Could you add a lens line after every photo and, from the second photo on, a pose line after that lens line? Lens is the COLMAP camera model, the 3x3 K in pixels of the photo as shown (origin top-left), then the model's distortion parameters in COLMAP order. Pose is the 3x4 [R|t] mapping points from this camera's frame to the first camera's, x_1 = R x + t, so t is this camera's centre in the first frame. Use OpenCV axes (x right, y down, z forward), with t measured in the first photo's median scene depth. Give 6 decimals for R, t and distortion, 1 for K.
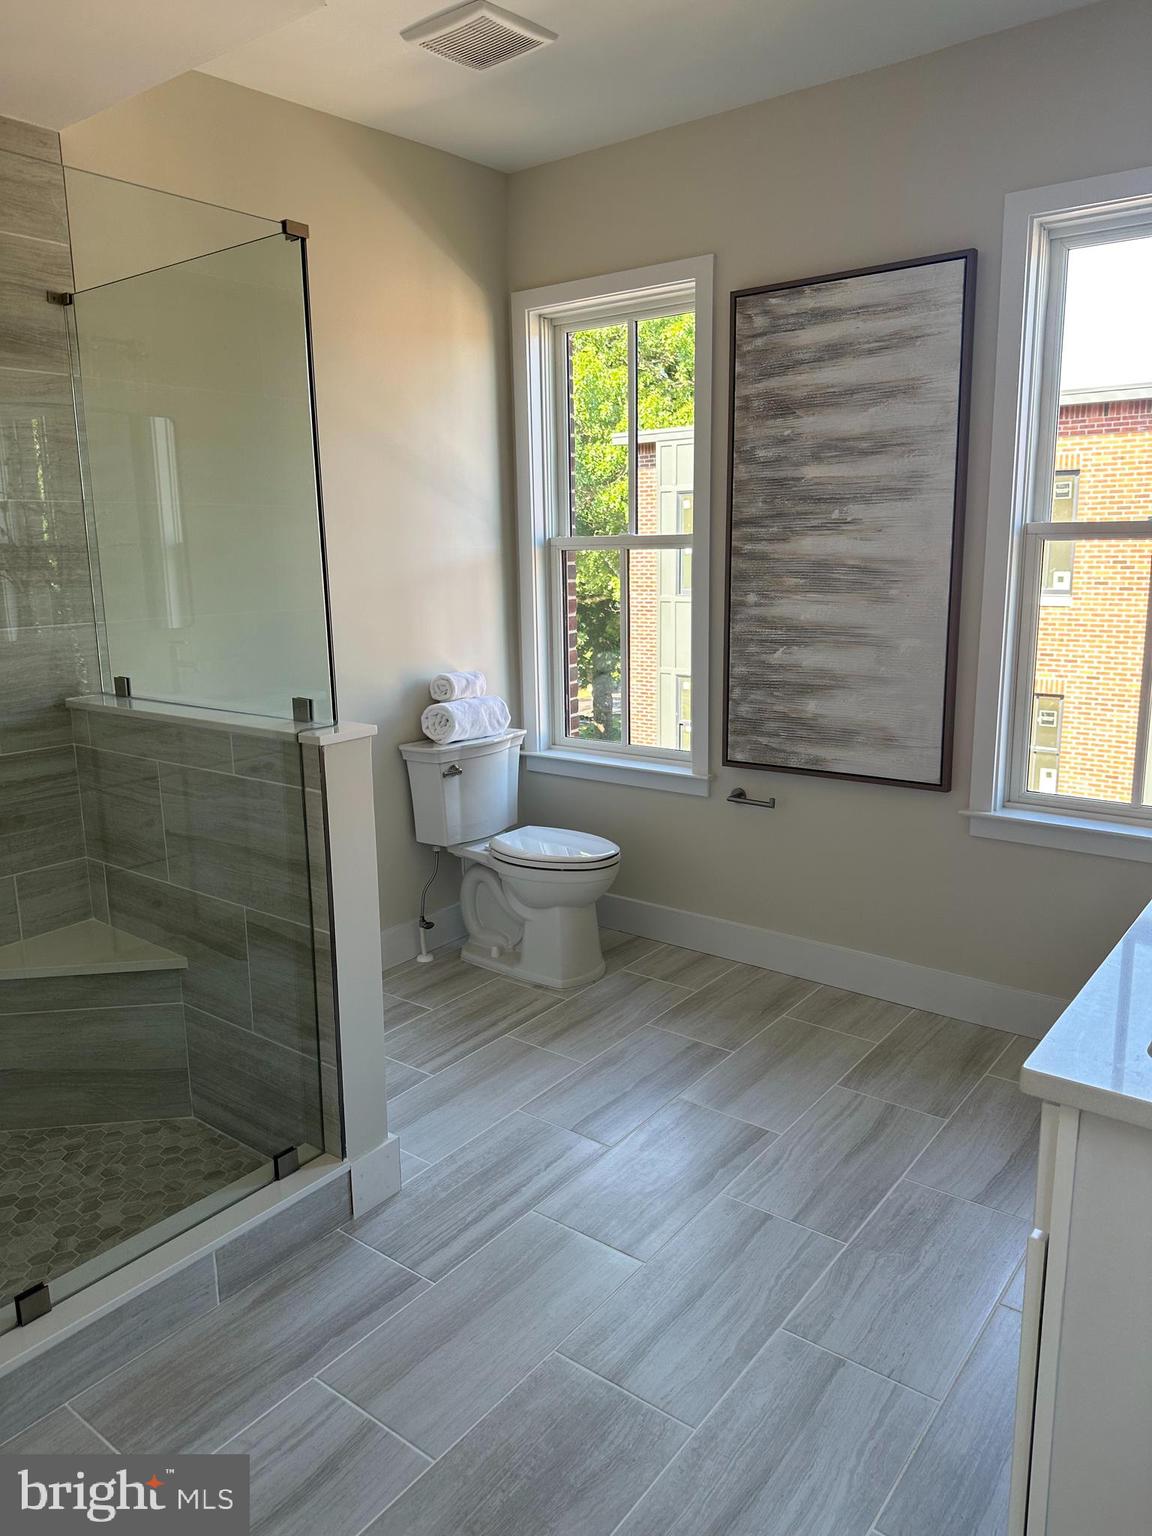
lens RADIAL K [[1086.0, 0, 583.1], [0, 1086.0, 742.5], [0, 0, 1]] dist [0.035909, -0.051907]
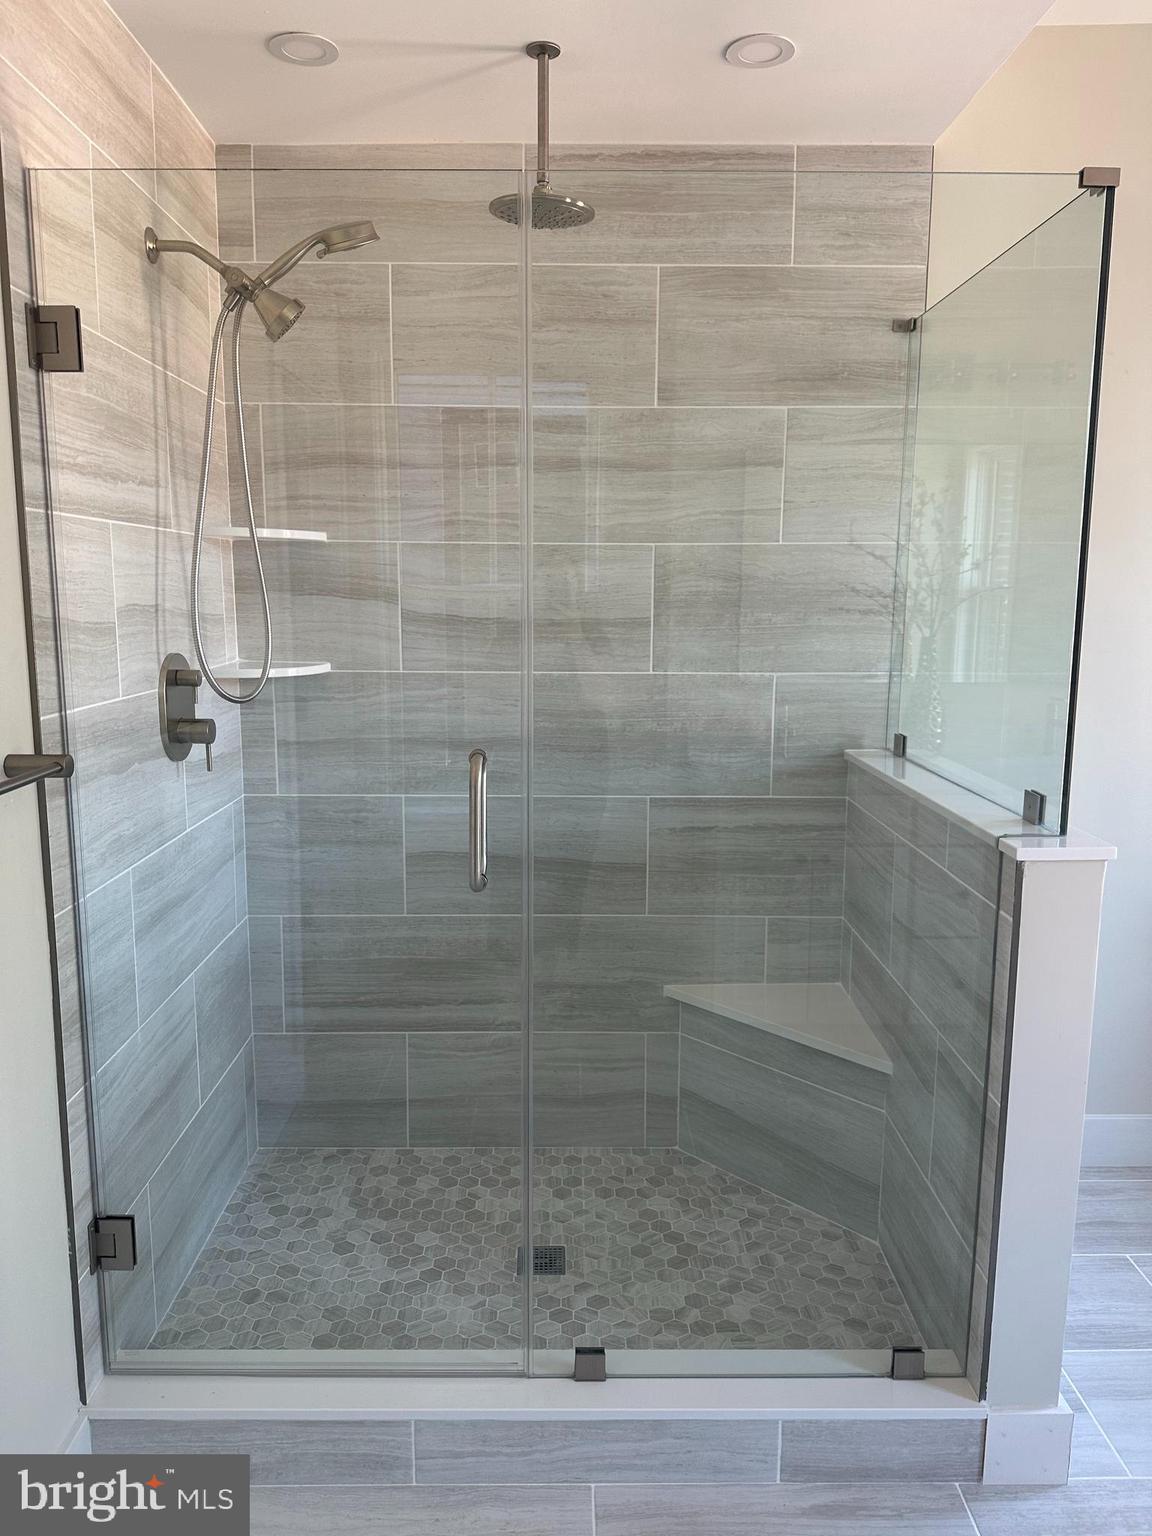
lens RADIAL K [[1086.0, 0, 583.1], [0, 1086.0, 742.5], [0, 0, 1]] dist [0.035909, -0.051907]
pose [[0.613650, 0.132805, -0.778329, 0.138421], [-0.159966, 0.986222, 0.042157, -0.055972], [0.773204, 0.098636, 0.626440, 0.262441]]
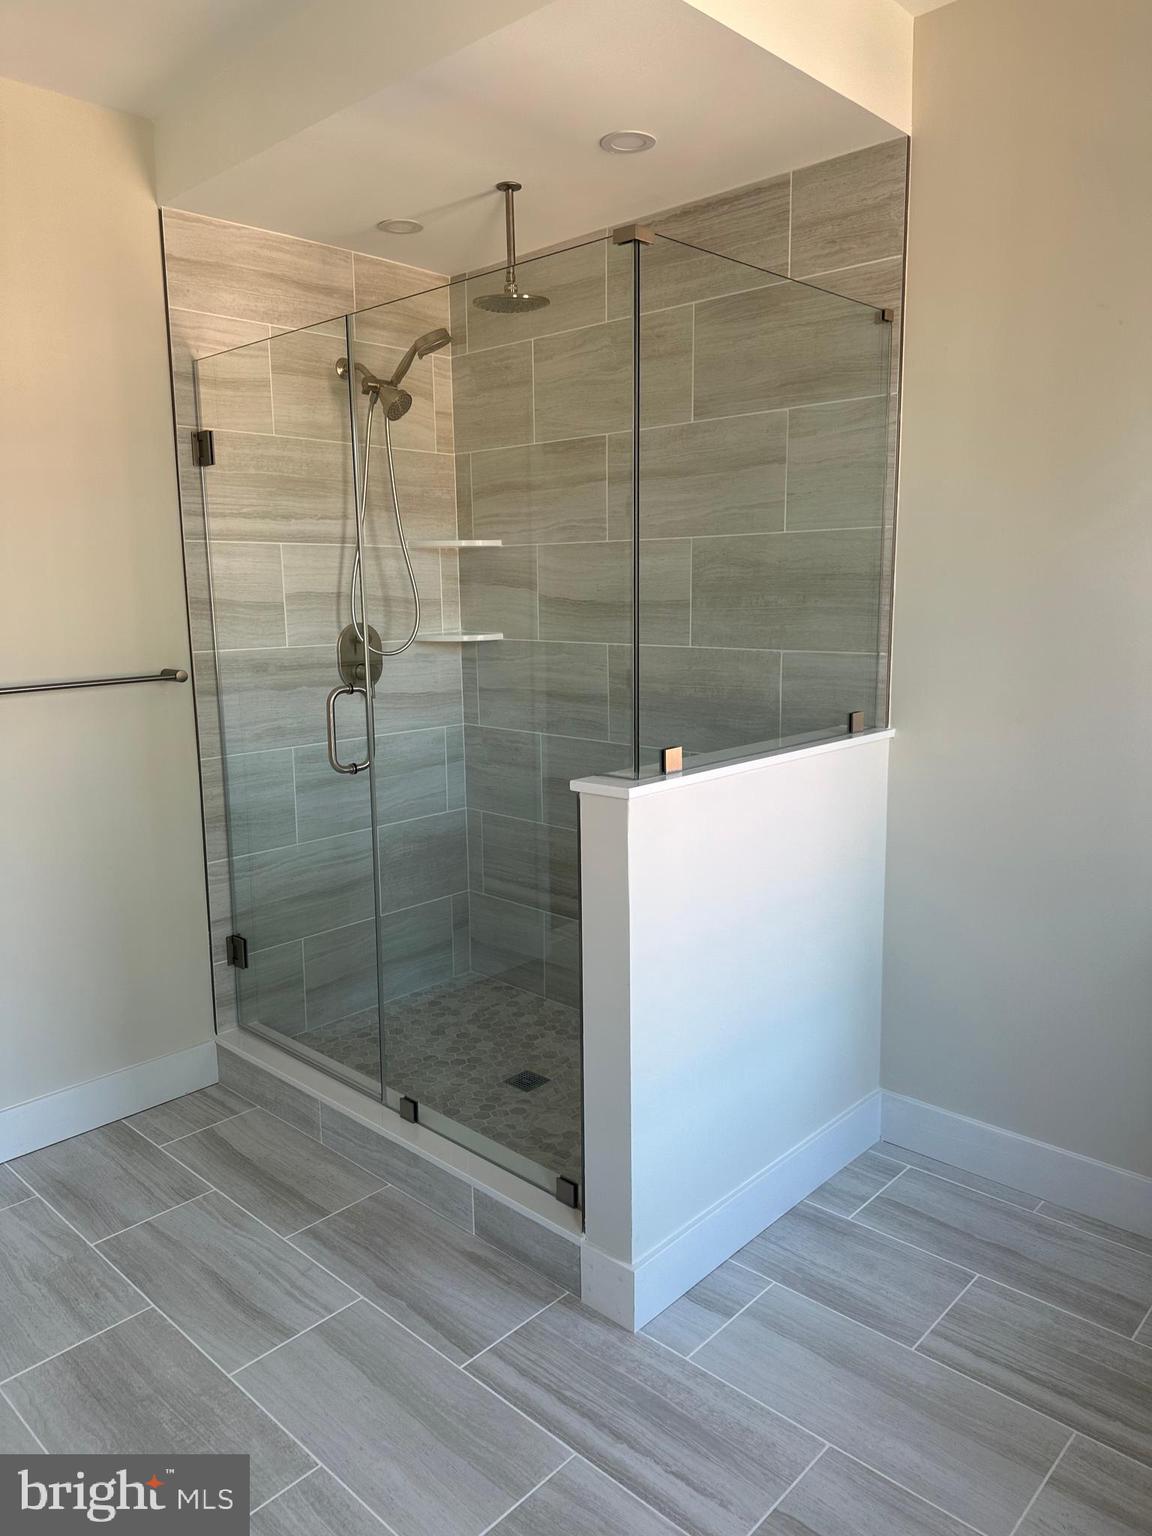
lens RADIAL K [[1081.5, 0, 558.7], [0, 1081.5, 746.0], [0, 0, 1]] dist [0.006526, -0.000313]
pose [[-0.106488, 0.167548, -0.980096, 0.611217], [-0.168668, 0.968371, 0.183869, -0.185108], [0.979904, 0.184891, -0.074860, 0.953664]]
